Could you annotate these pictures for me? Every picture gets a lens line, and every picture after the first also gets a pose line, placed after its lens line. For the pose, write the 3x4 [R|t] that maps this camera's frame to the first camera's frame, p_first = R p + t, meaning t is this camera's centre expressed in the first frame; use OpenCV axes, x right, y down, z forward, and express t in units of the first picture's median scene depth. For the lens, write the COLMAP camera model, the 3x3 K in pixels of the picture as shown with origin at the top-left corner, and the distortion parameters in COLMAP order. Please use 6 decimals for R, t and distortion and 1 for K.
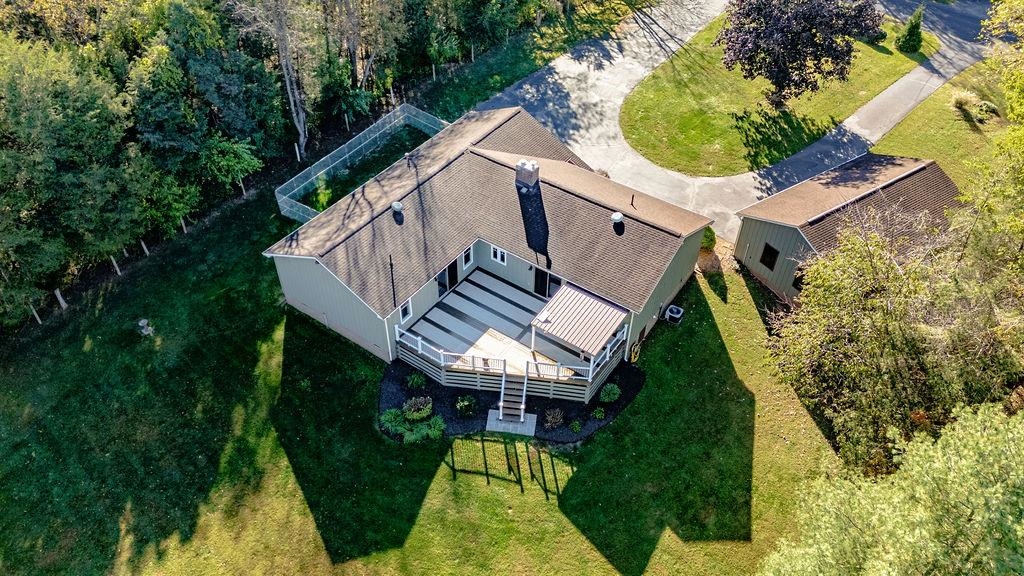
lens RADIAL K [[745.6, 0, 507.9], [0, 745.6, 285.2], [0, 0, 1]] dist [0.079307, -0.084116]
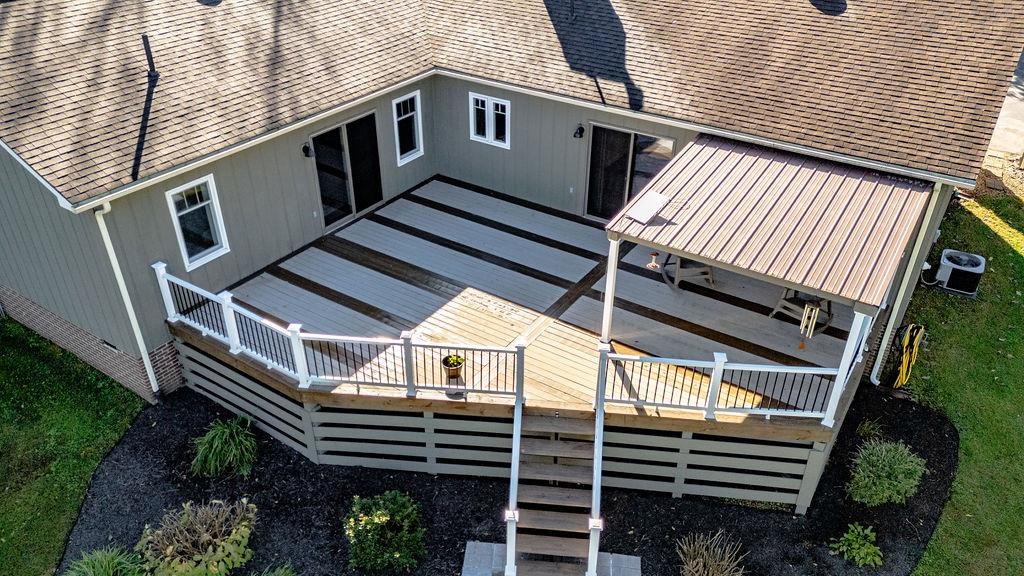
lens RADIAL K [[745.6, 0, 507.9], [0, 745.6, 285.2], [0, 0, 1]] dist [0.079307, -0.084116]
pose [[0.999578, -0.023610, 0.016945, -0.012528], [0.026352, 0.982209, -0.185934, 0.122858], [-0.012253, 0.186302, 0.982416, 0.695255]]
